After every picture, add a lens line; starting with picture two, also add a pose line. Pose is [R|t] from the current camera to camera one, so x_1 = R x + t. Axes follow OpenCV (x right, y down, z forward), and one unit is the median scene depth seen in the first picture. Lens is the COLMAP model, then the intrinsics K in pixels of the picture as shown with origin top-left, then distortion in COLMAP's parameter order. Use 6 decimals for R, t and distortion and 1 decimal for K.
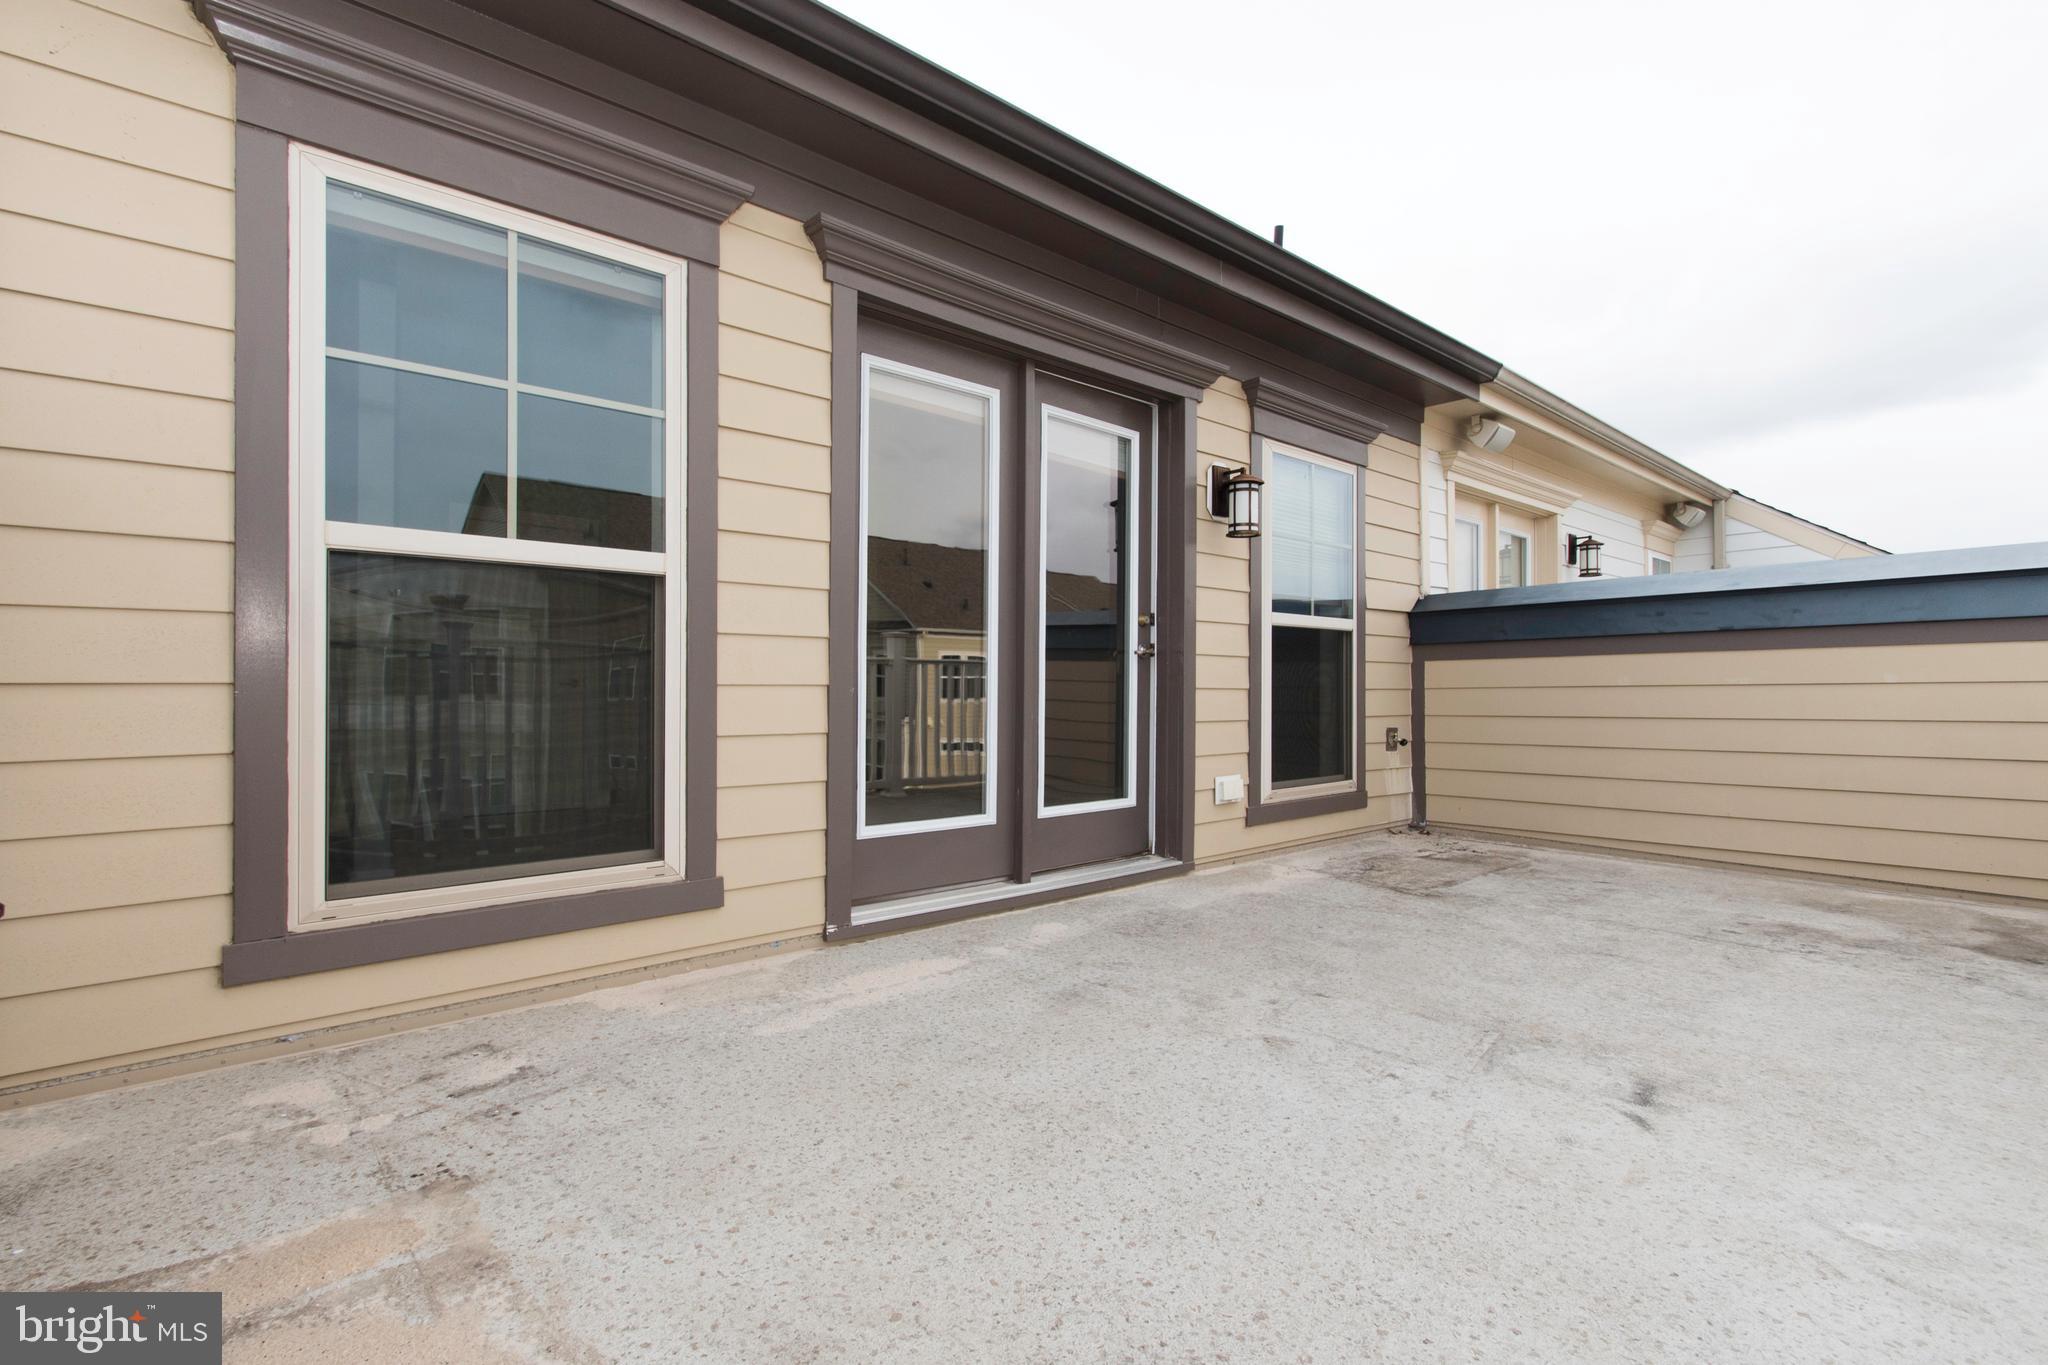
lens RADIAL K [[904.9, 0, 1019.9], [0, 904.9, 692.8], [0, 0, 1]] dist [-0.002965, -0.000603]
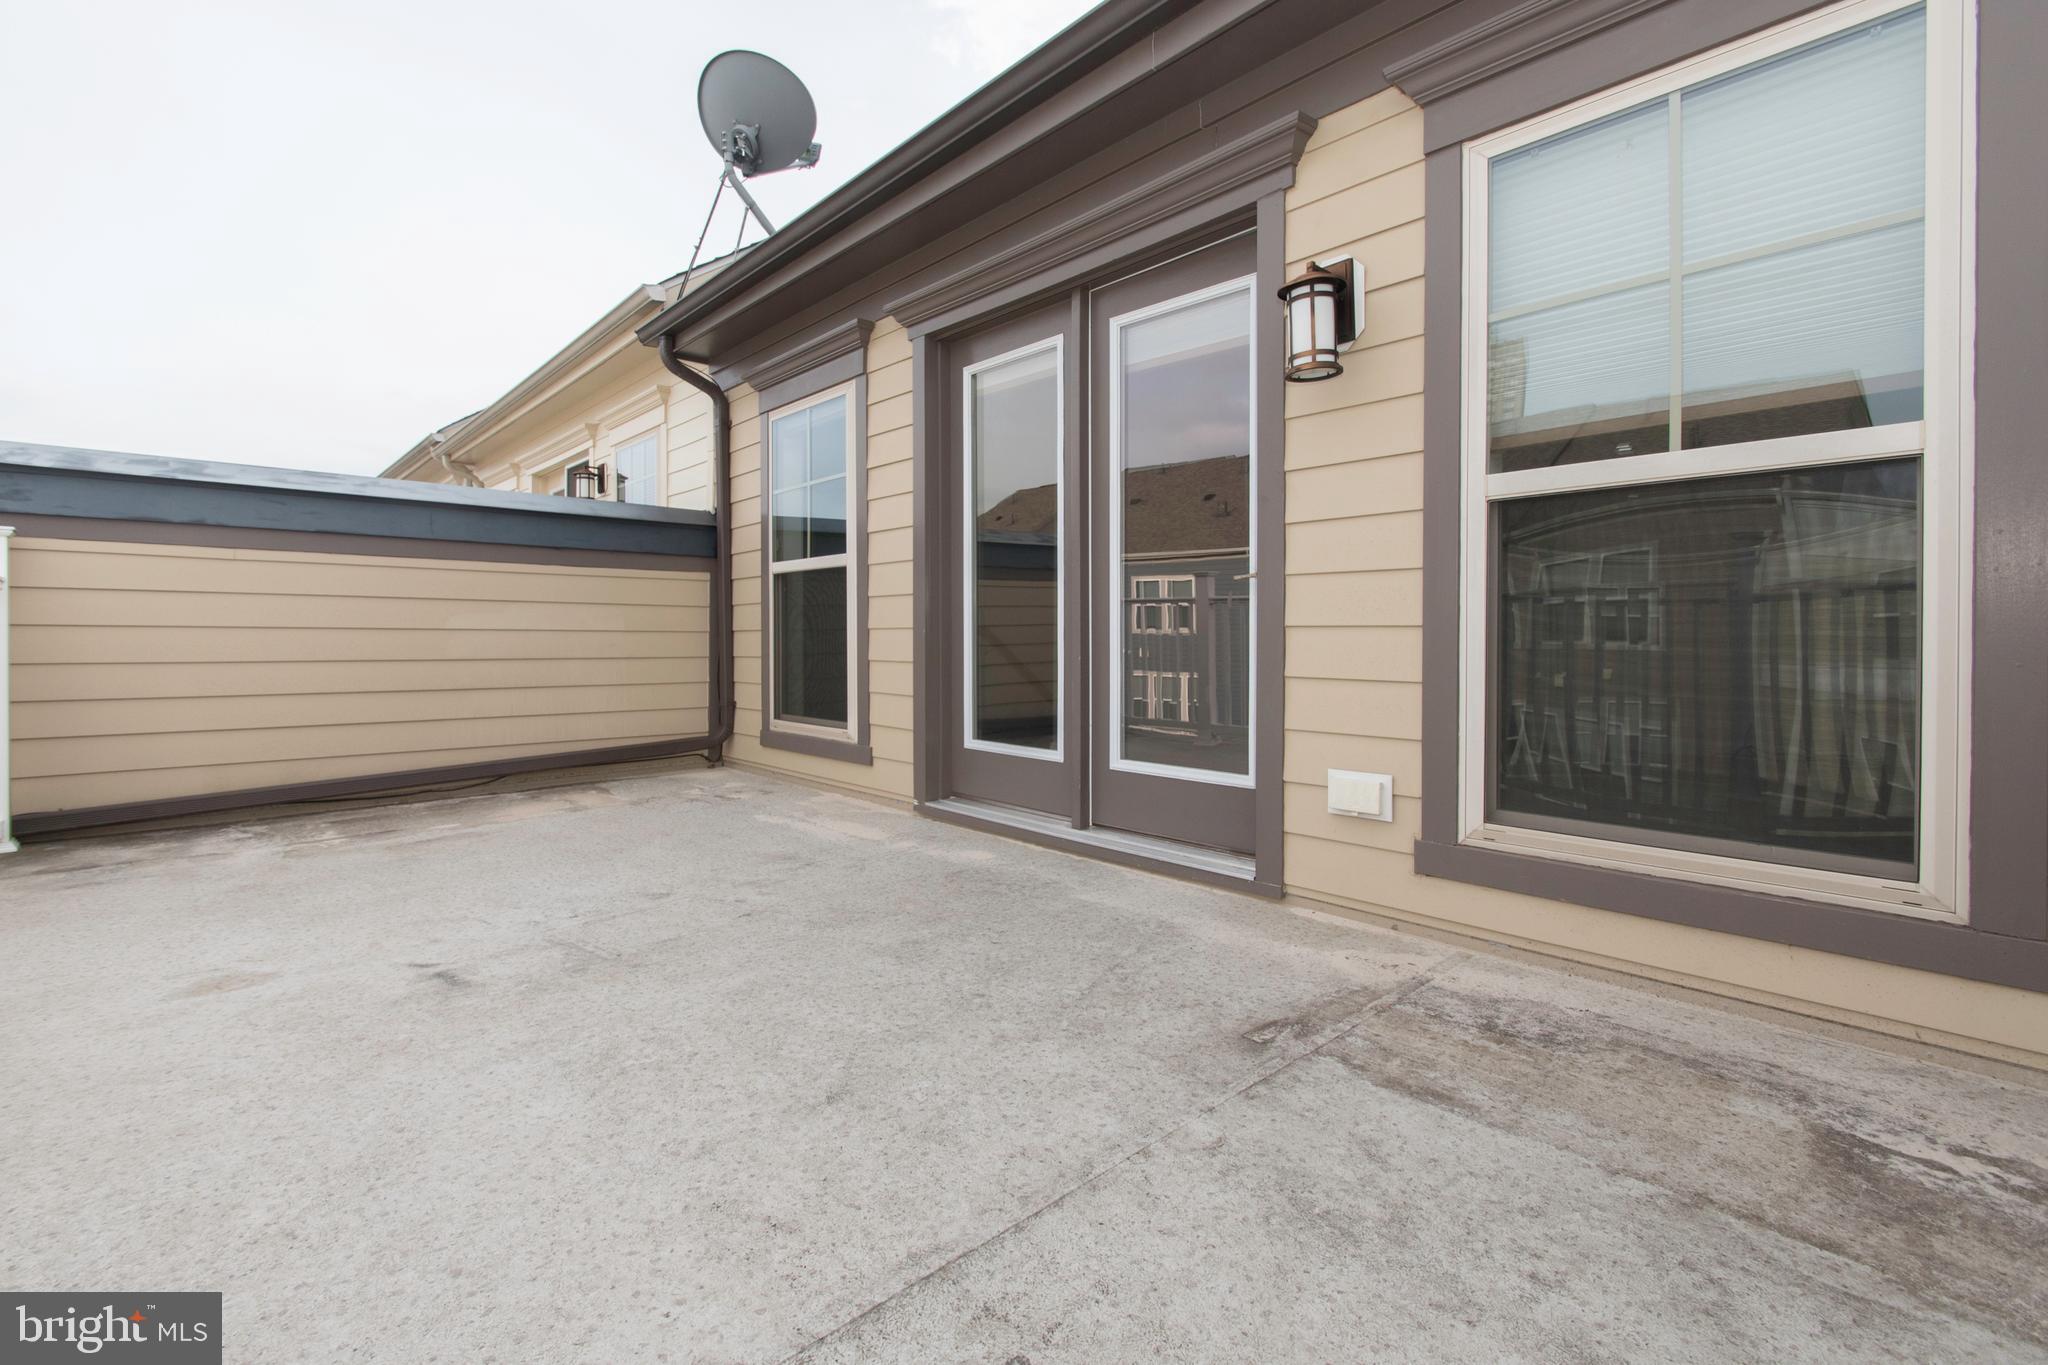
lens RADIAL K [[963.7, 0, 998.4], [0, 963.7, 635.1], [0, 0, 1]] dist [0.004603, -0.000577]
pose [[0.003021, -0.003282, -0.999990, 1.372600], [-0.003949, 0.999987, -0.003294, 0.007933], [0.999988, 0.003959, 0.003008, 1.209113]]
